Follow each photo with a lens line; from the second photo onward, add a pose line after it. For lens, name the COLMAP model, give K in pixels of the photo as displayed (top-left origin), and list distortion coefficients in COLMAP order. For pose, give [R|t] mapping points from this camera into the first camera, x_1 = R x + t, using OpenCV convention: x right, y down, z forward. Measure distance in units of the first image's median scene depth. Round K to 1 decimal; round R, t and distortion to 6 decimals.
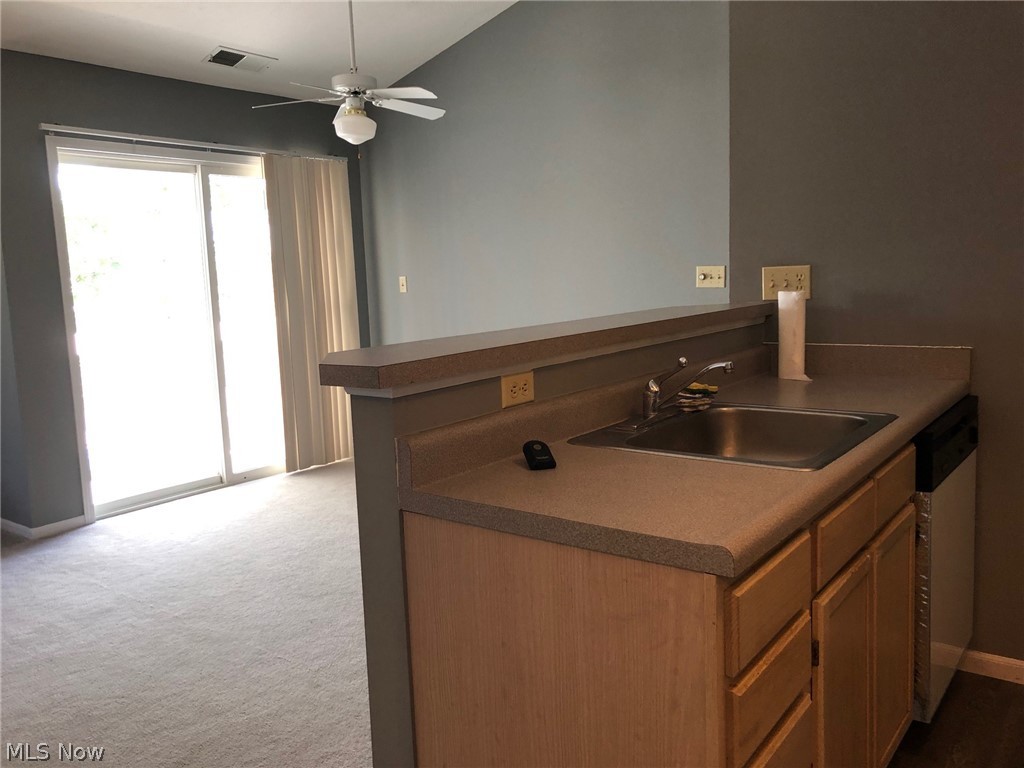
lens RADIAL K [[841.7, 0, 511.7], [0, 841.7, 361.8], [0, 0, 1]] dist [-0.002865, 0.005546]
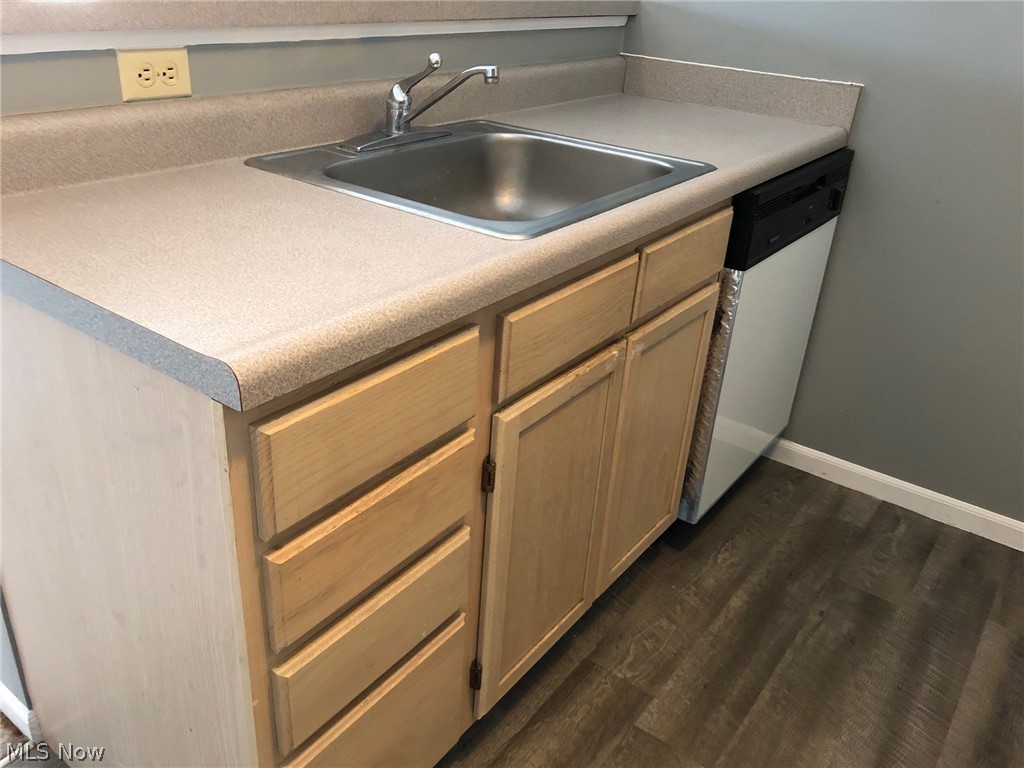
lens RADIAL K [[828.0, 0, 493.9], [0, 828.0, 366.7], [0, 0, 1]] dist [0.007454, 0.005180]
pose [[0.995198, 0.087120, 0.044616, 0.248787], [-0.097134, 0.935207, 0.340519, -0.001727], [-0.012059, -0.343218, 0.939178, 0.257039]]
